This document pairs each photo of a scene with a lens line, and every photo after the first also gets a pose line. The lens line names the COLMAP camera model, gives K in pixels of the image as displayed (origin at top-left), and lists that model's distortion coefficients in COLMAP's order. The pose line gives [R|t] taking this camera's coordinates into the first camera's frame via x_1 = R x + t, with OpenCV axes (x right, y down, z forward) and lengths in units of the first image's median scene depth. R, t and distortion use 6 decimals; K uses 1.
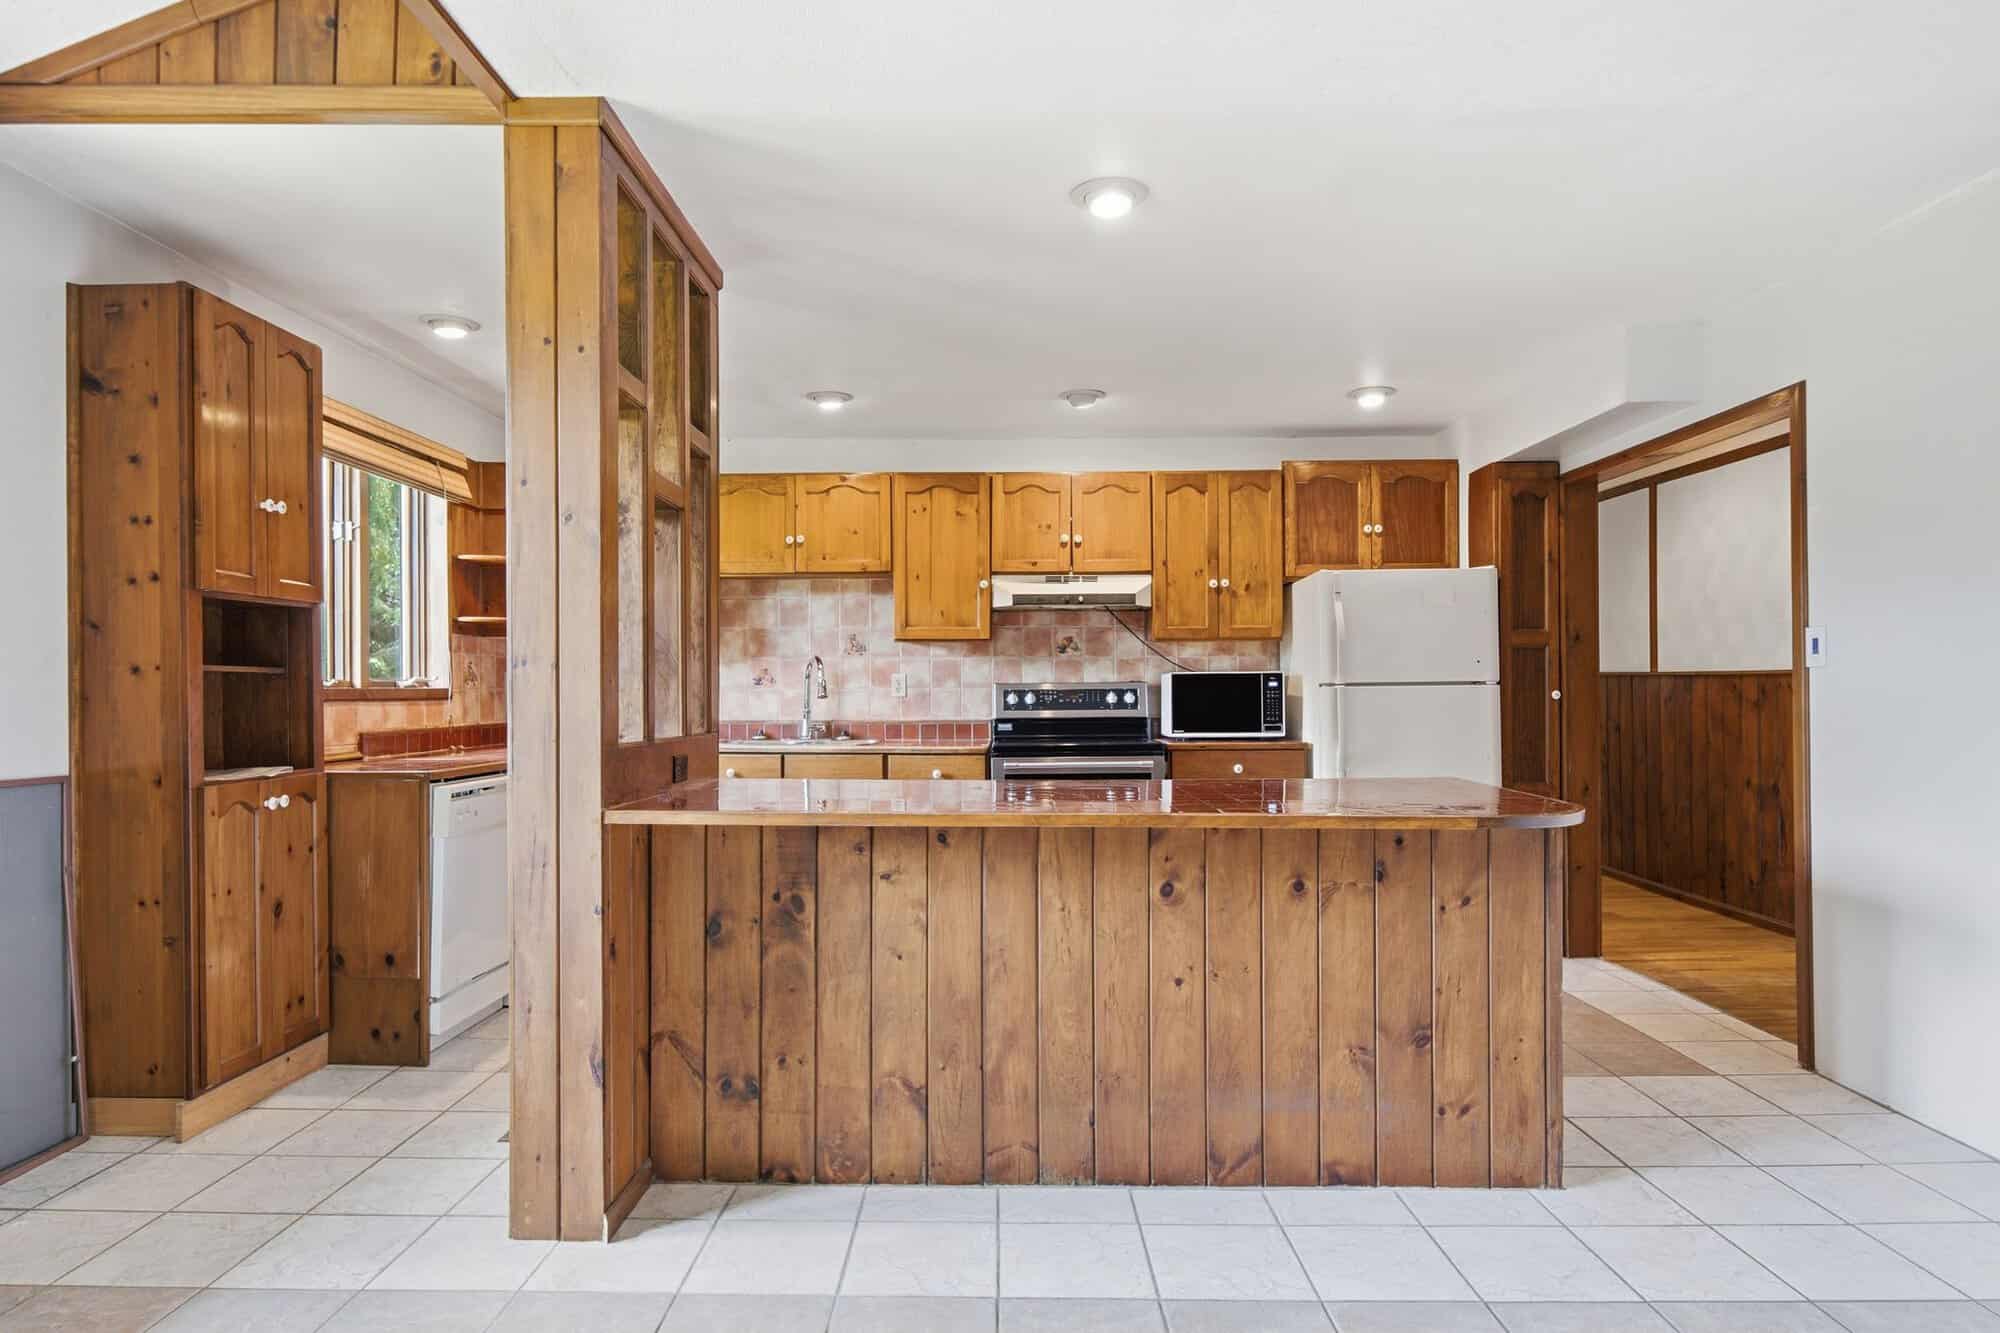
lens RADIAL K [[1124.5, 0, 994.6], [0, 1124.5, 690.4], [0, 0, 1]] dist [0.004557, 0.000694]
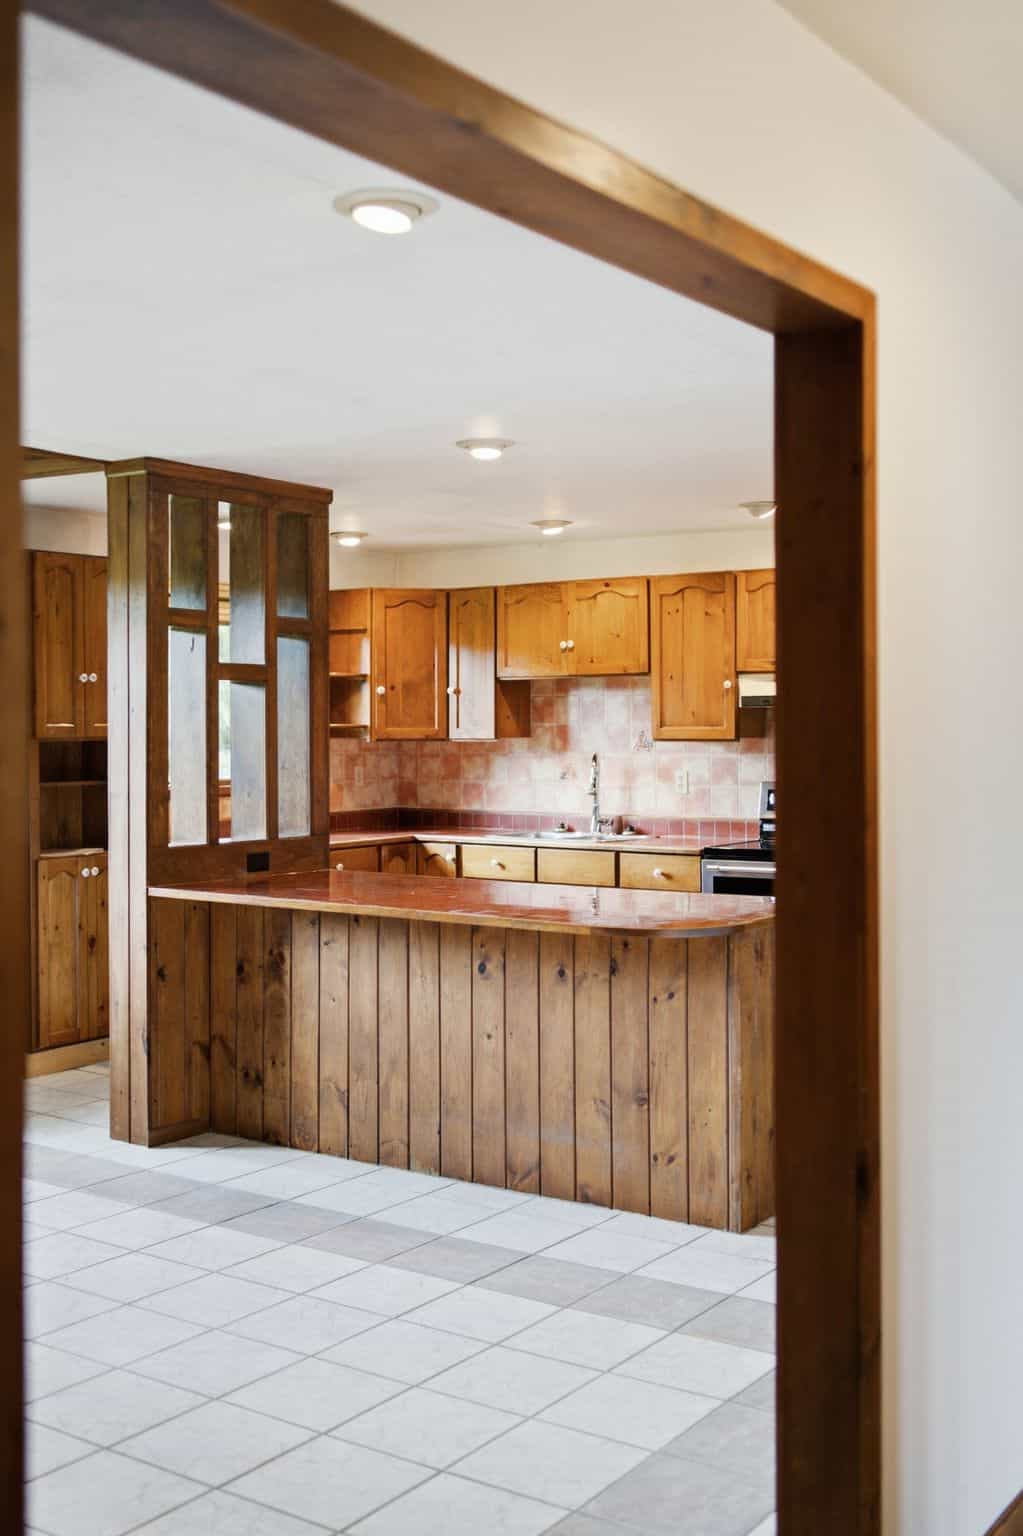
lens RADIAL K [[1683.6, 0, 511.1], [0, 1683.6, 722.1], [0, 0, 1]] dist [0.023167, 0.016836]
pose [[0.826778, -0.001935, -0.562525, 1.147719], [0.001910, 0.999998, -0.000632, -0.103541], [0.562525, -0.000552, 0.826780, -0.579637]]
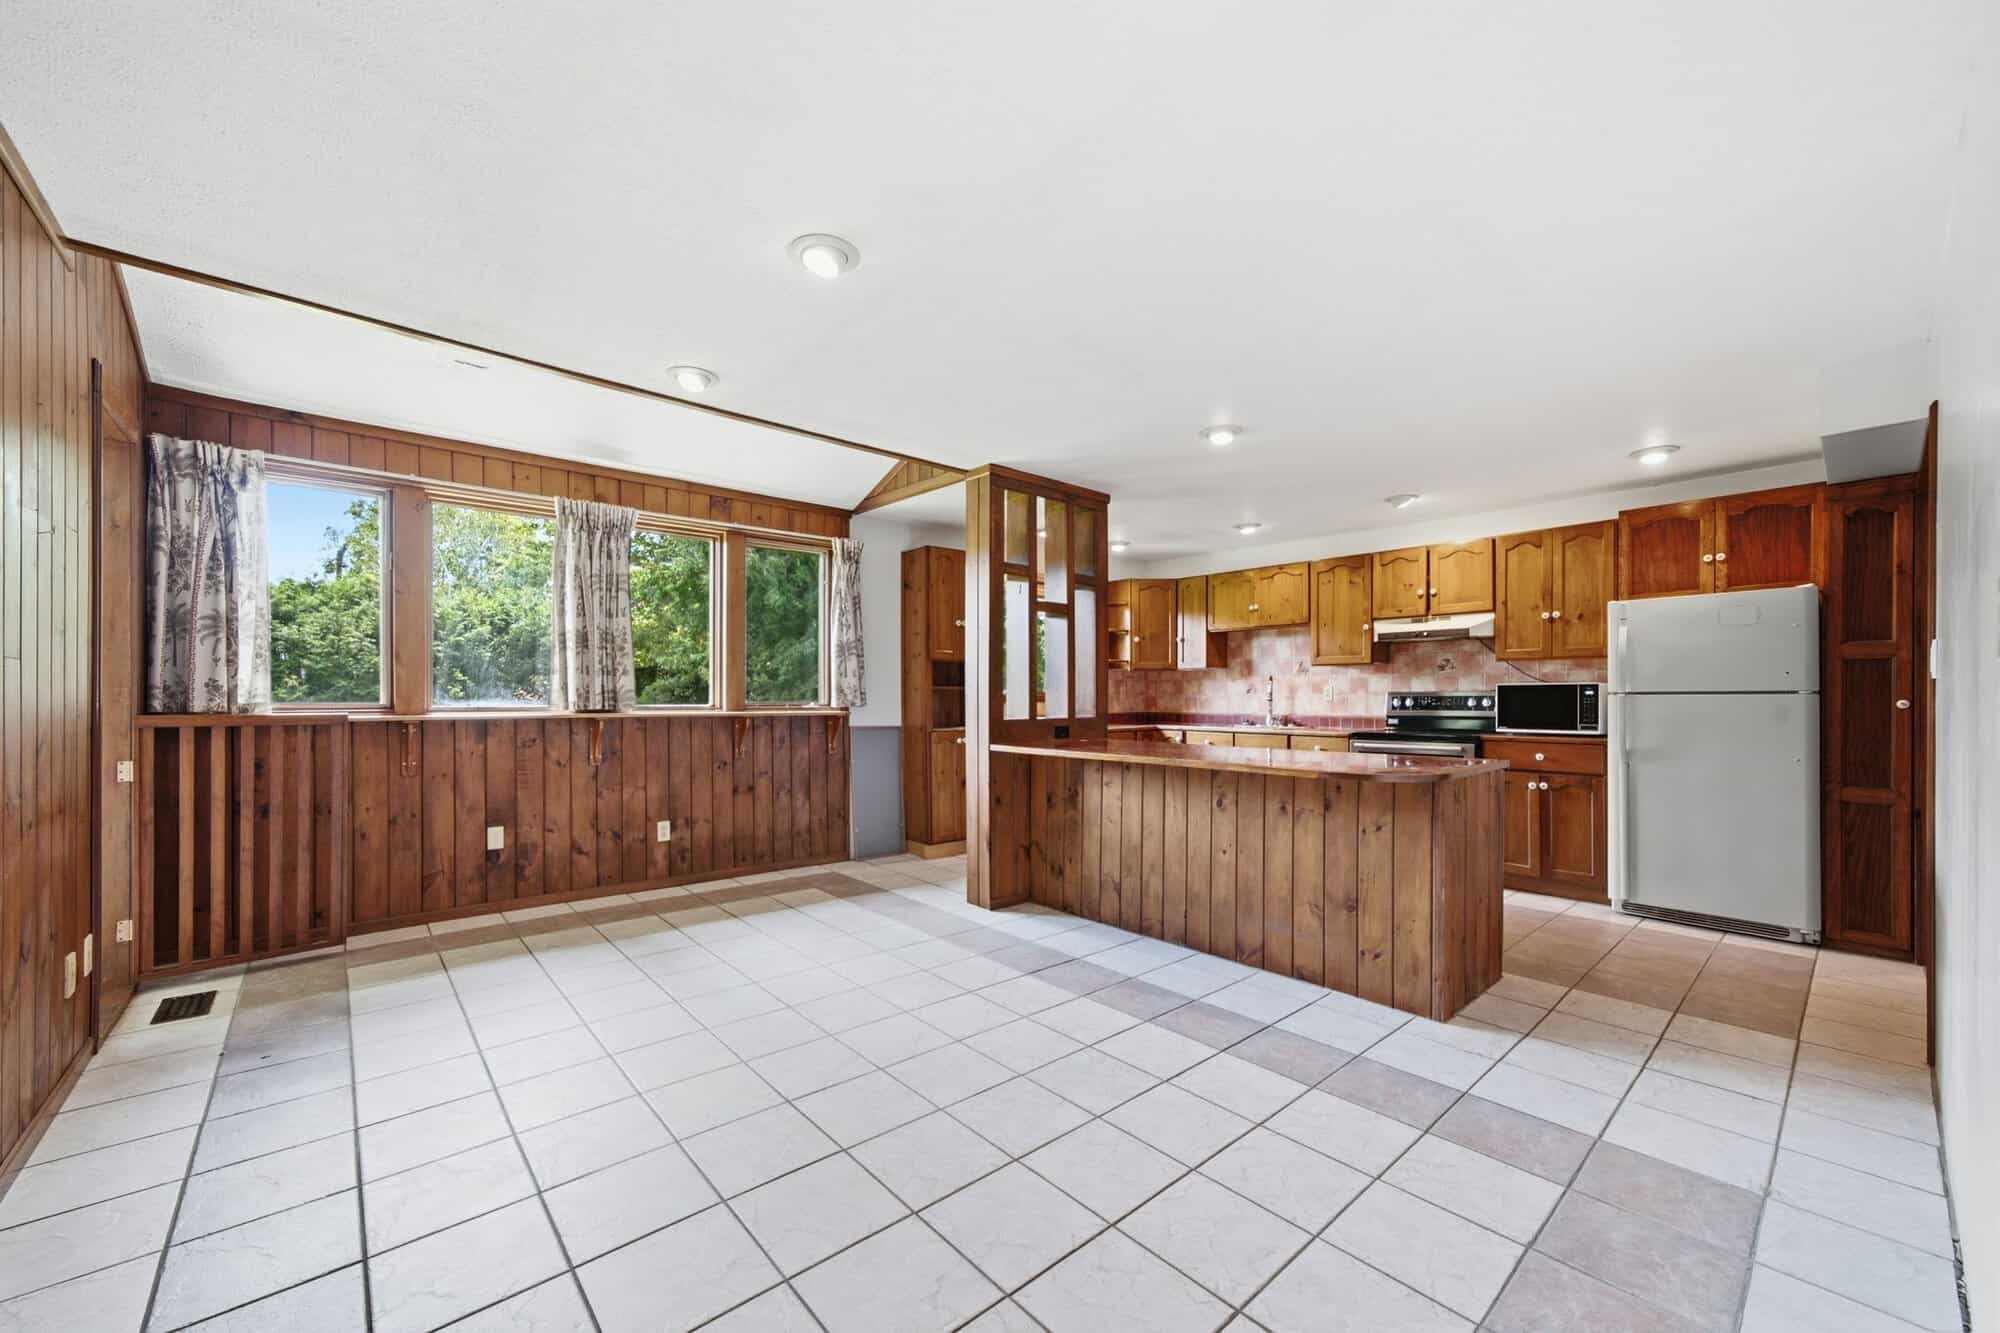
lens RADIAL K [[779.0, 0, 1006.7], [0, 779.0, 718.4], [0, 0, 1]] dist [0.000188, 0.000088]
pose [[0.679313, 0.024550, -0.733438, 0.747993], [-0.002145, 0.999502, 0.031469, -0.004799], [0.733846, -0.019804, 0.679028, -0.132571]]
